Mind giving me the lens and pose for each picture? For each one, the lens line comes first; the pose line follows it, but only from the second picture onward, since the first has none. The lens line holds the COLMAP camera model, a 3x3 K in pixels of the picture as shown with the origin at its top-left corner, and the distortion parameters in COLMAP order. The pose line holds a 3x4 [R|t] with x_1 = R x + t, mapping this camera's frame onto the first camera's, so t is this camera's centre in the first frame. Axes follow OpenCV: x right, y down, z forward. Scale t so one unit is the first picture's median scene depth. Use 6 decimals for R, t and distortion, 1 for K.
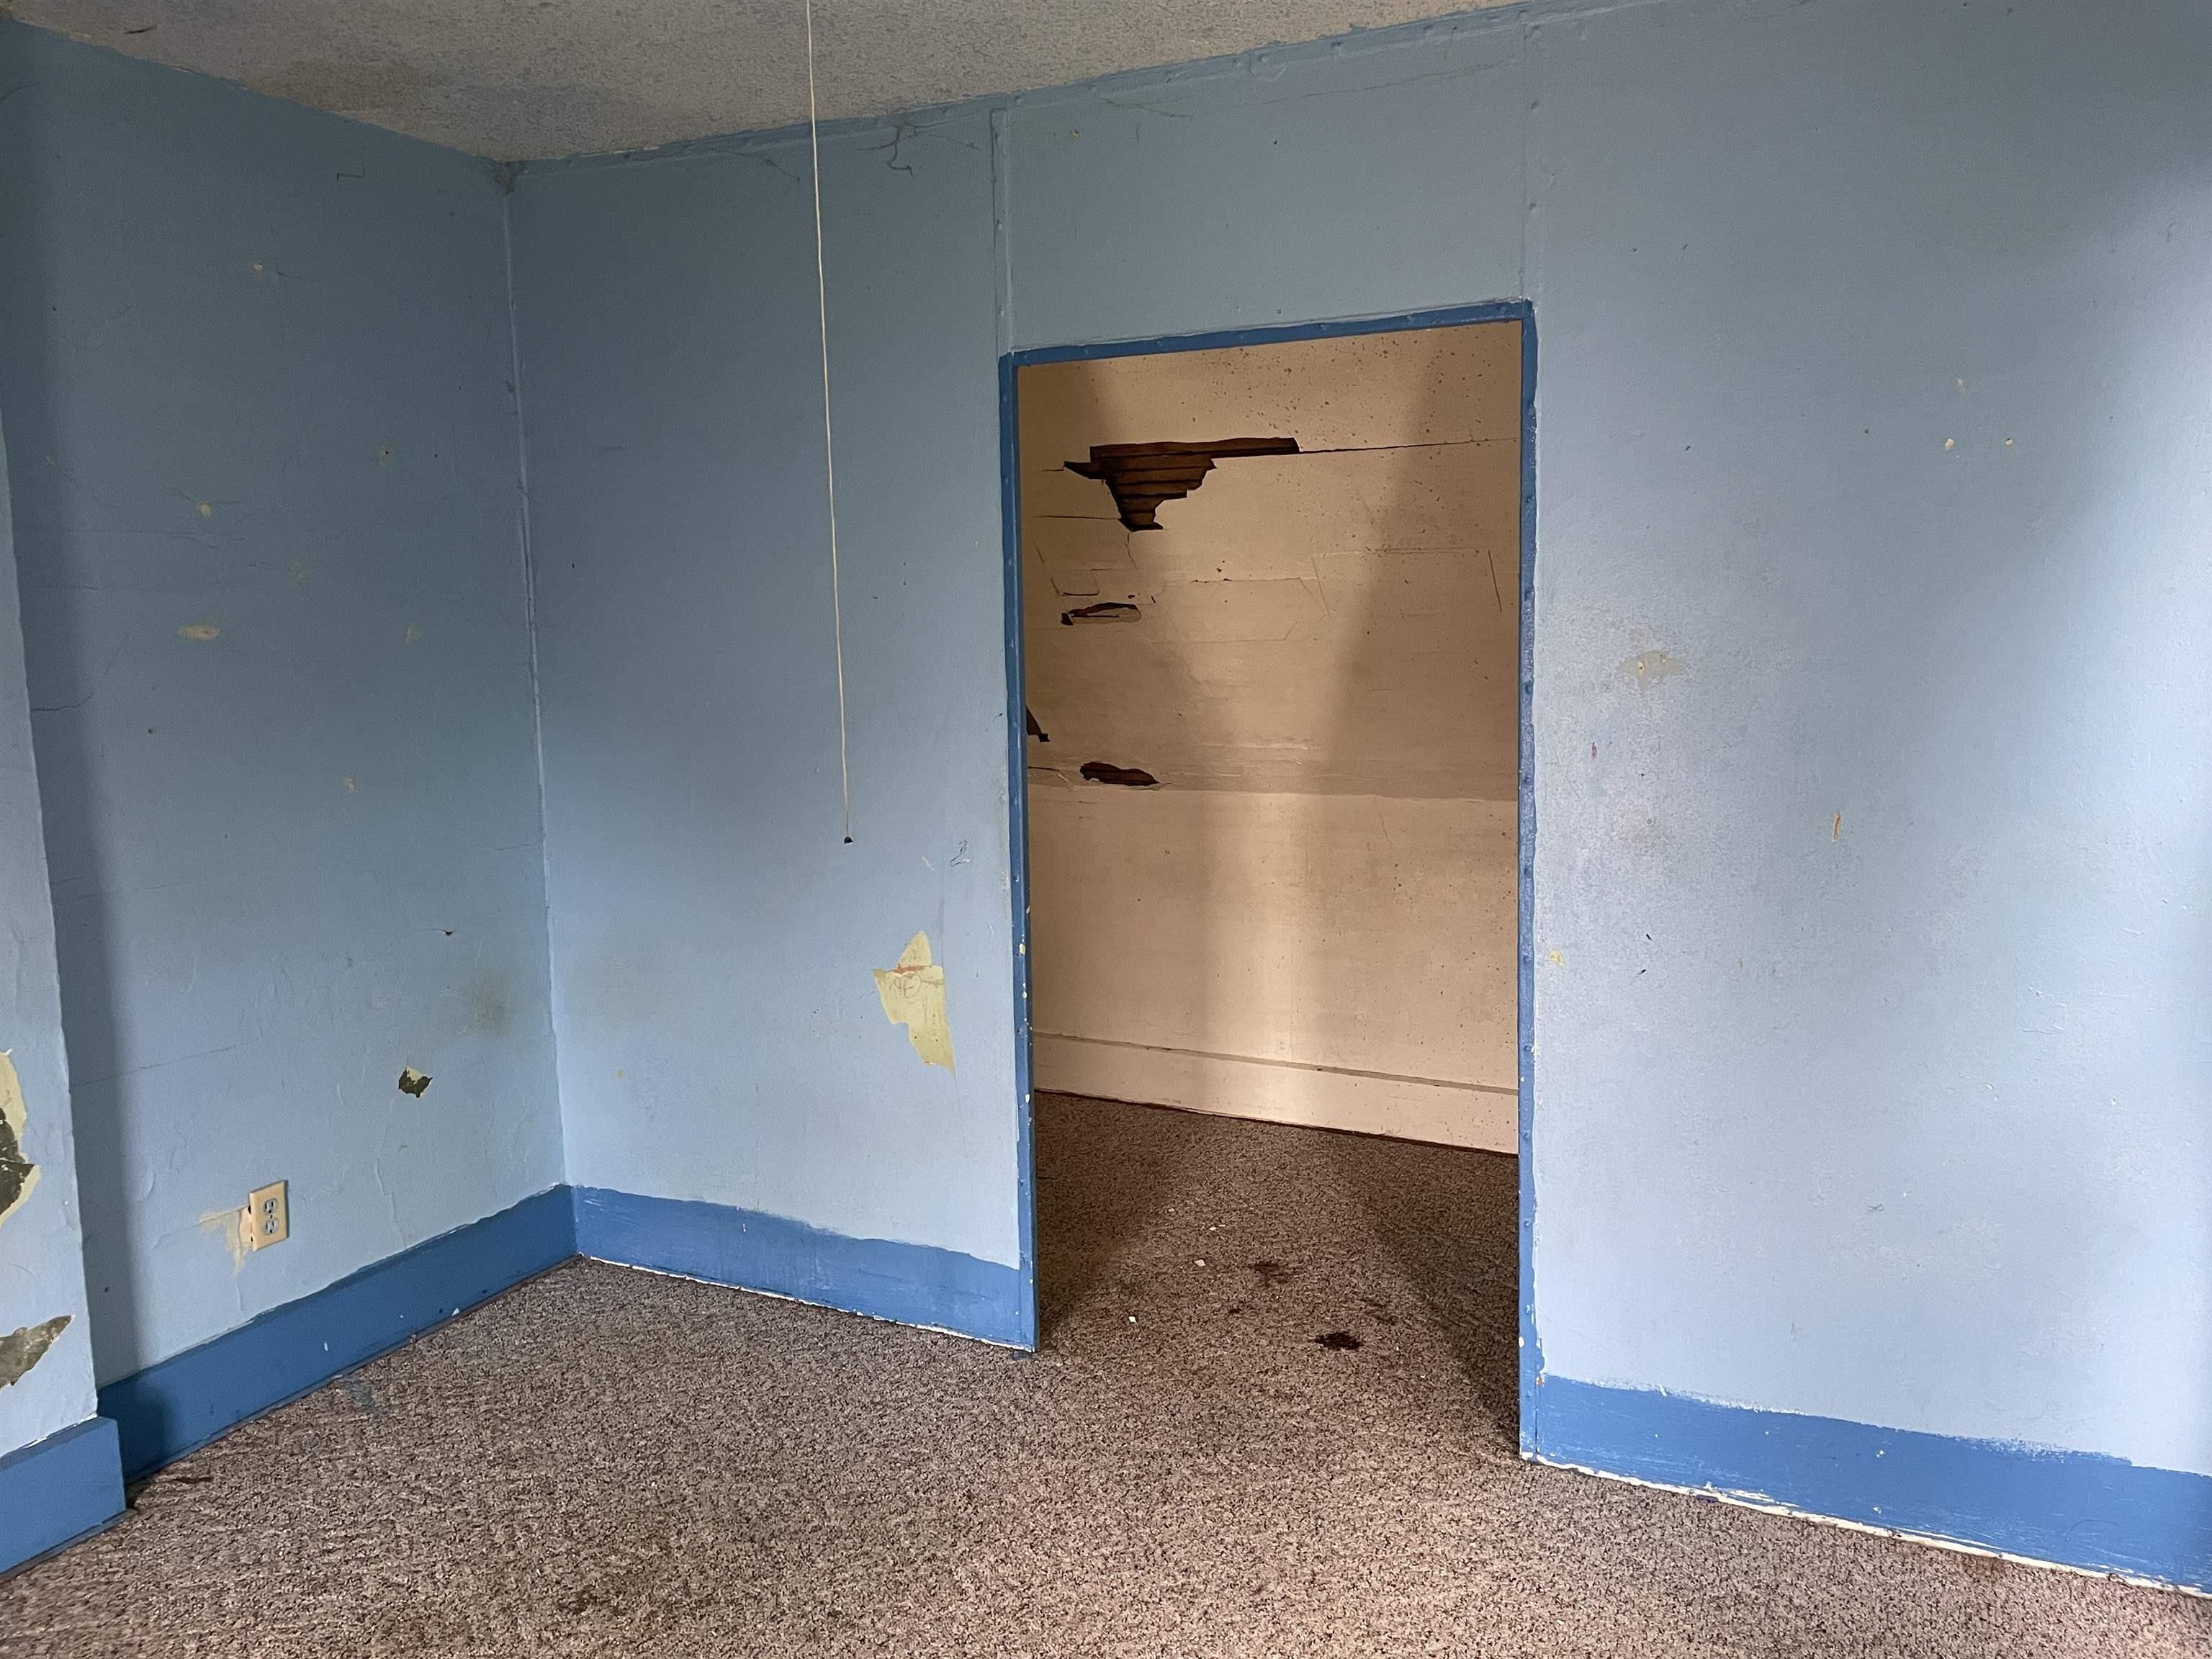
lens RADIAL K [[1658.9, 0, 1106.9], [0, 1658.9, 817.3], [0, 0, 1]] dist [0.066641, -0.088102]
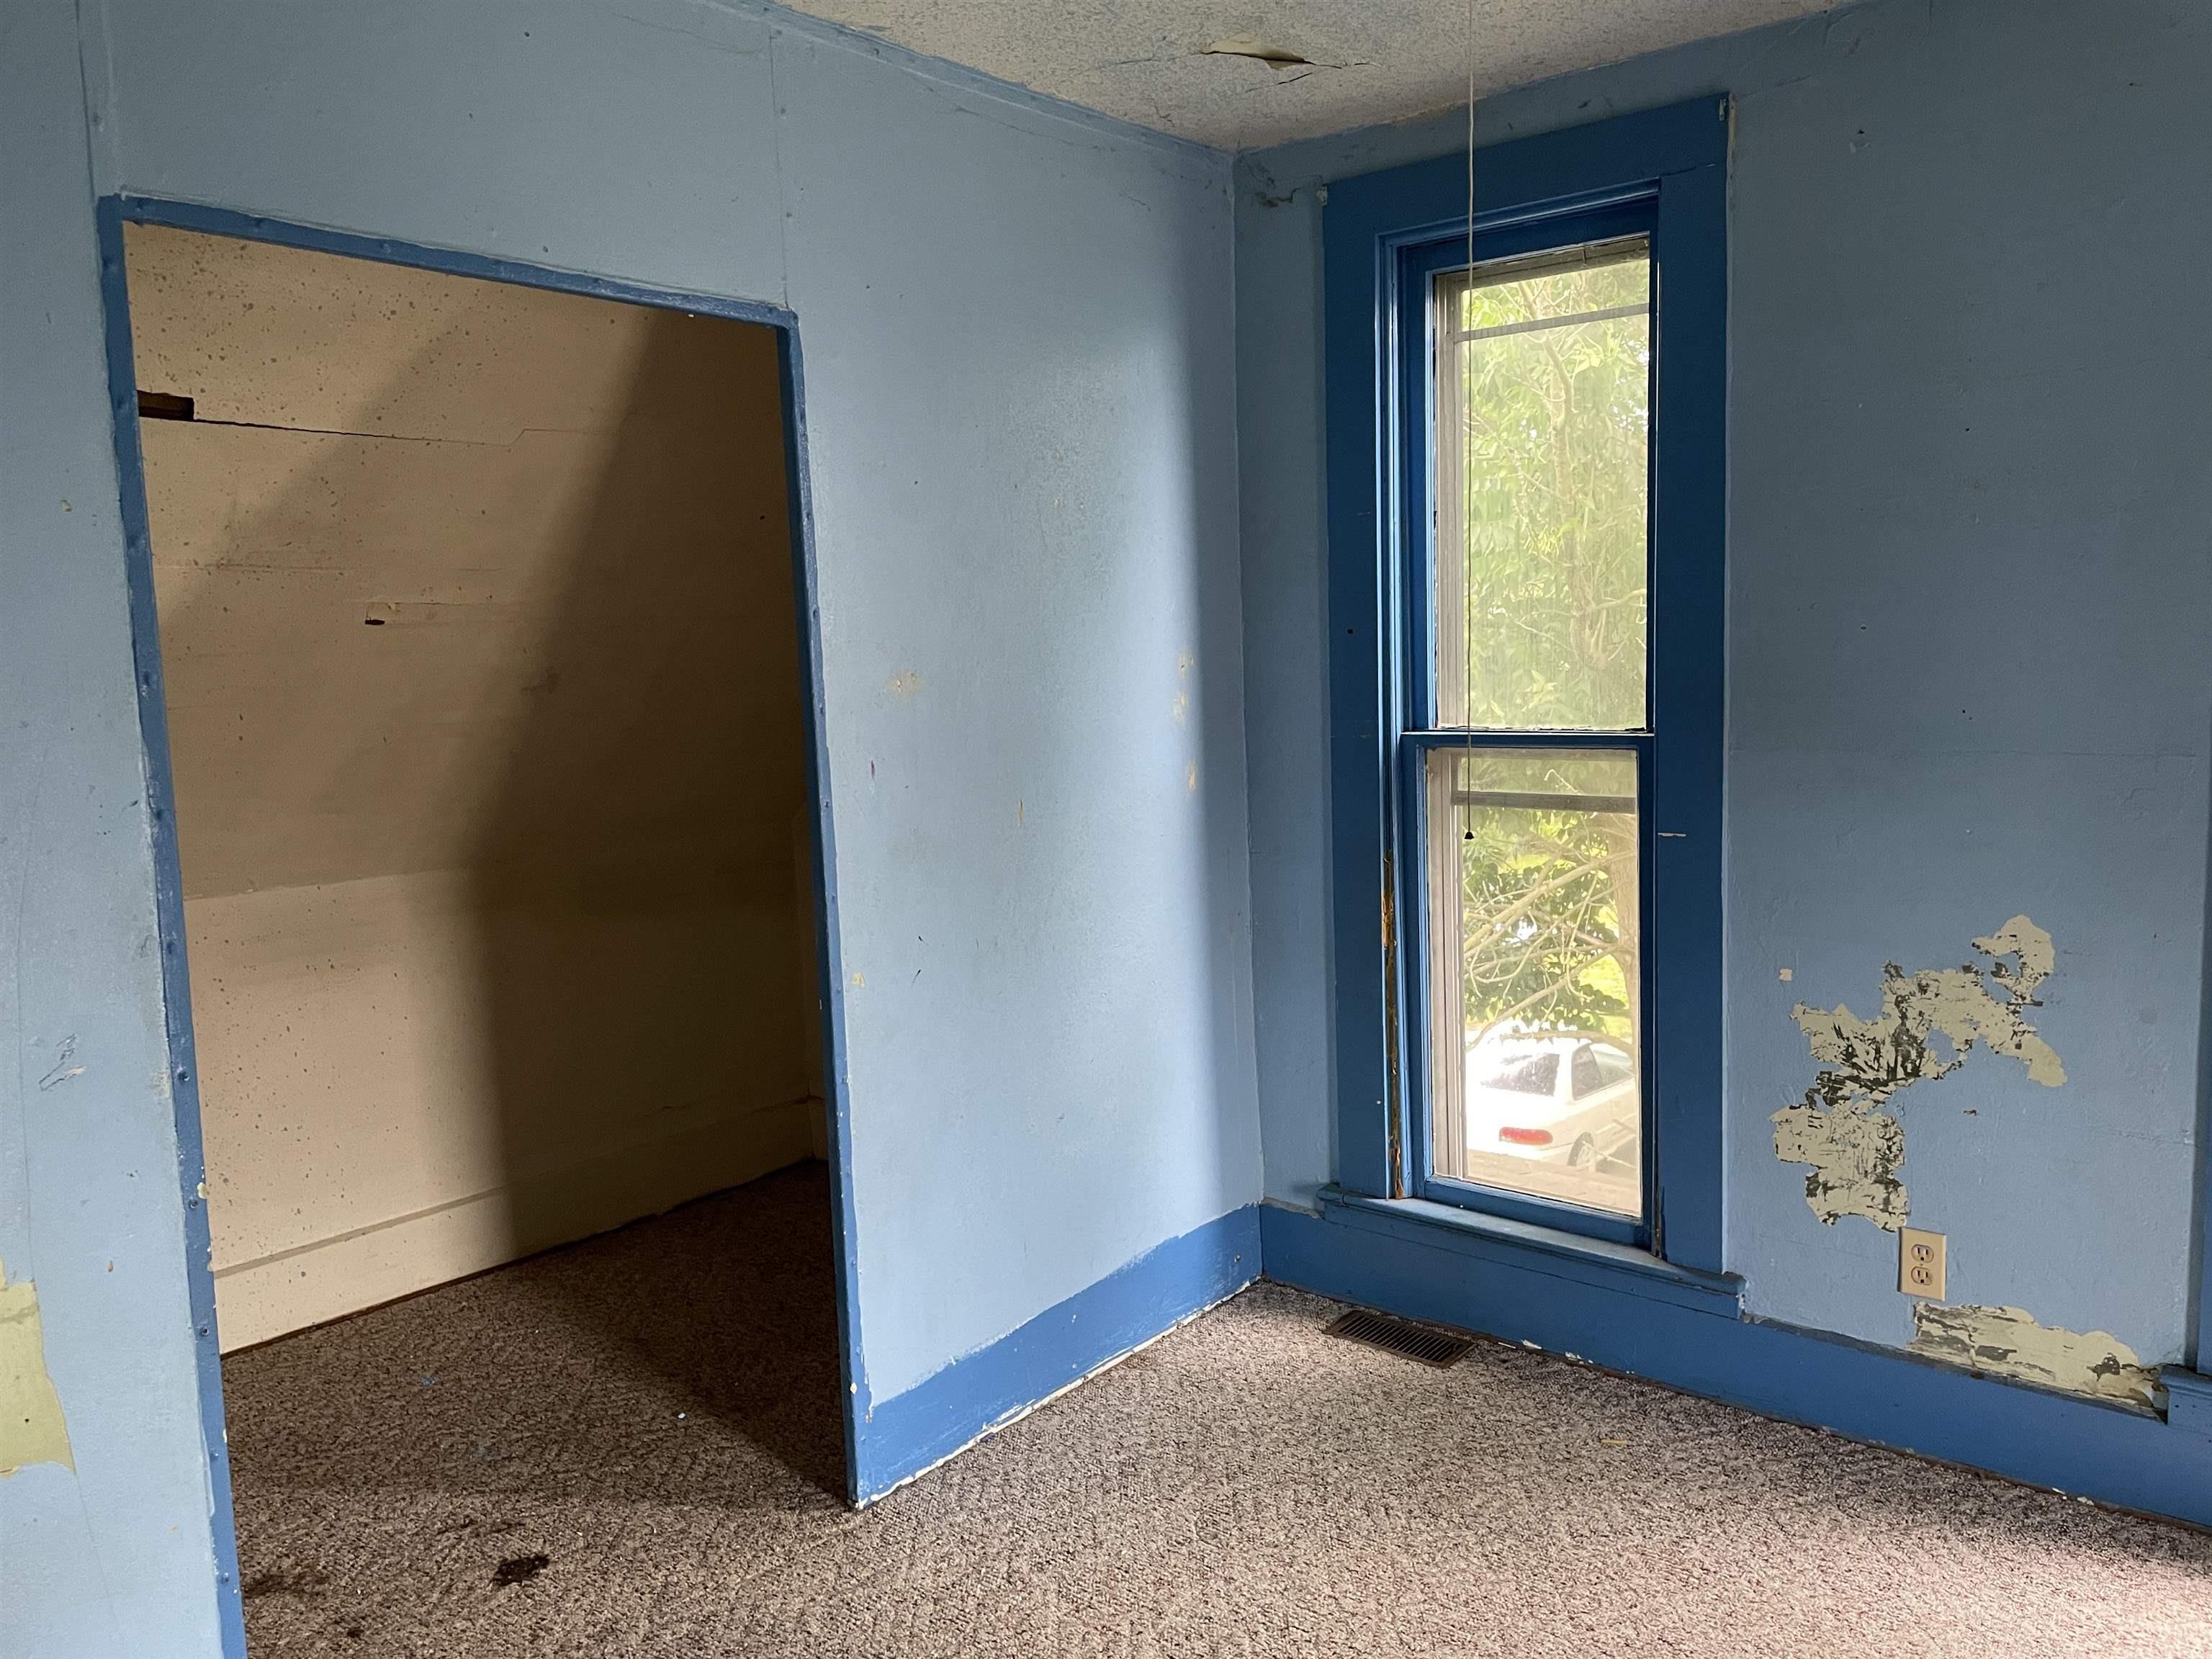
lens RADIAL K [[1658.9, 0, 1089.5], [0, 1658.9, 827.8], [0, 0, 1]] dist [0.066641, -0.088102]
pose [[0.221025, -0.092392, 0.970882, -0.631056], [0.152944, 0.986469, 0.059057, -0.041308], [-0.963201, 0.135438, 0.232165, 0.604610]]
